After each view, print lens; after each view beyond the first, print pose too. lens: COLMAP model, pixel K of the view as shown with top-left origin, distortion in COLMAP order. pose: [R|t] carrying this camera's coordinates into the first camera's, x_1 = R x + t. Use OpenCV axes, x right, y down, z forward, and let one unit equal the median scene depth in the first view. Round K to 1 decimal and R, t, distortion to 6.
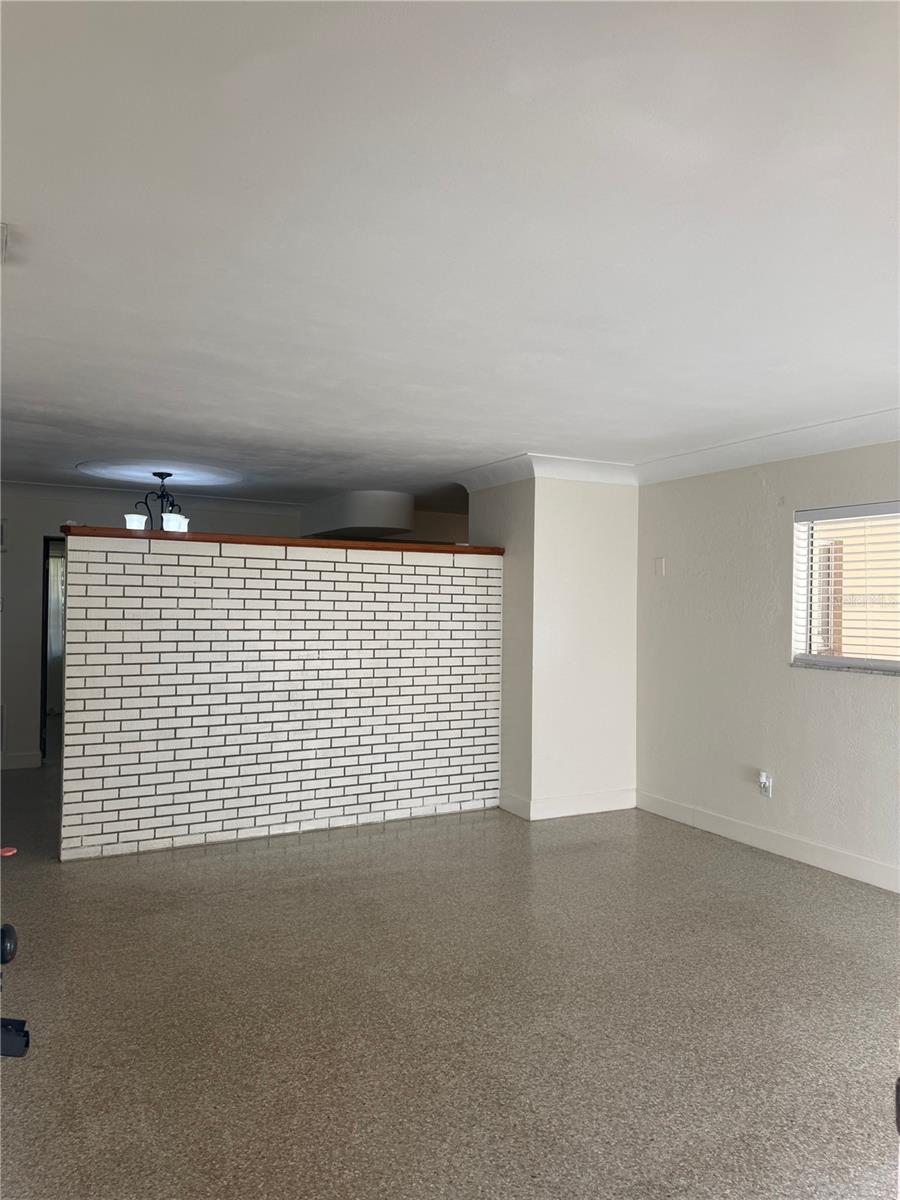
lens RADIAL K [[845.3, 0, 446.6], [0, 845.3, 608.3], [0, 0, 1]] dist [0.035028, -0.028682]
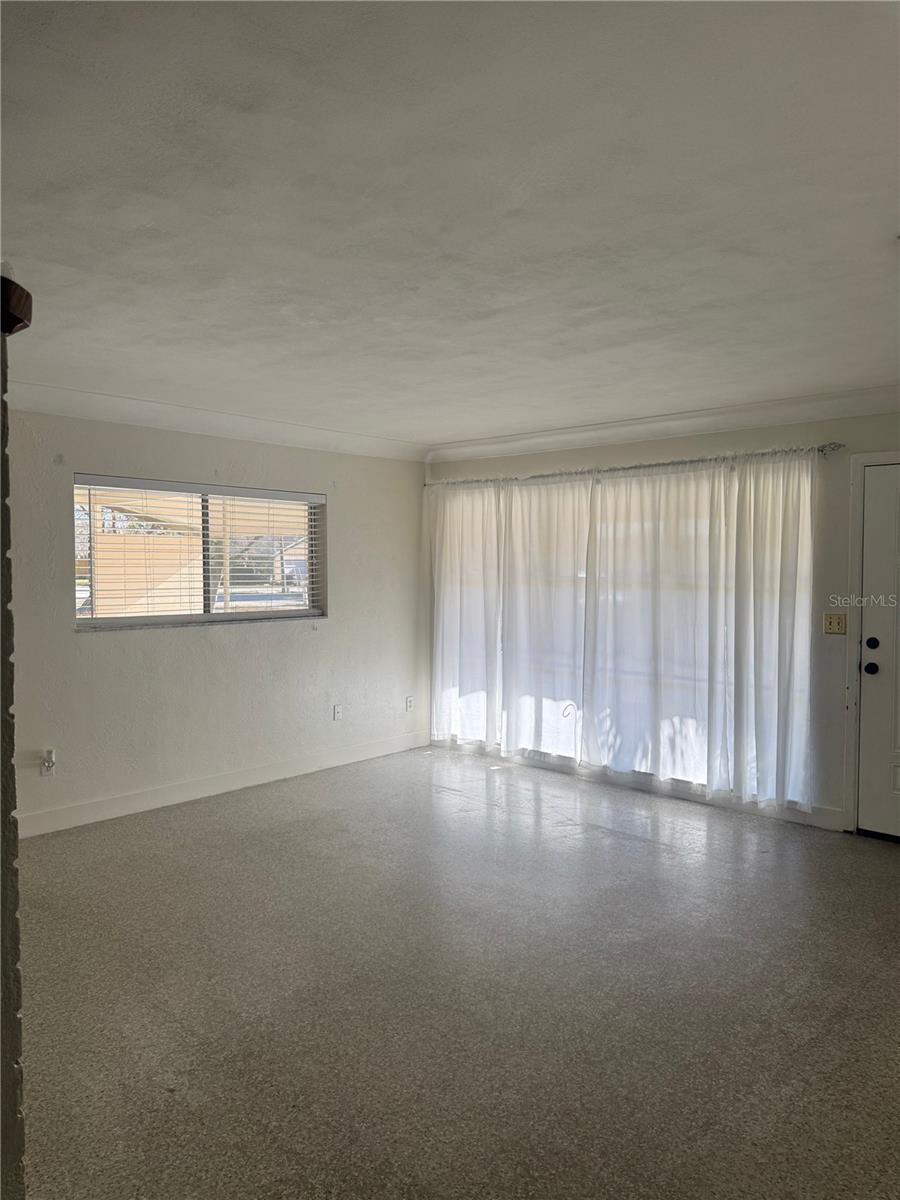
lens RADIAL K [[845.3, 0, 447.1], [0, 845.3, 592.2], [0, 0, 1]] dist [0.035028, -0.028682]
pose [[-0.318150, -0.046230, 0.946912, -0.768437], [-0.007511, 0.998902, 0.046245, -0.031074], [-0.948011, 0.007601, -0.318148, 1.060750]]
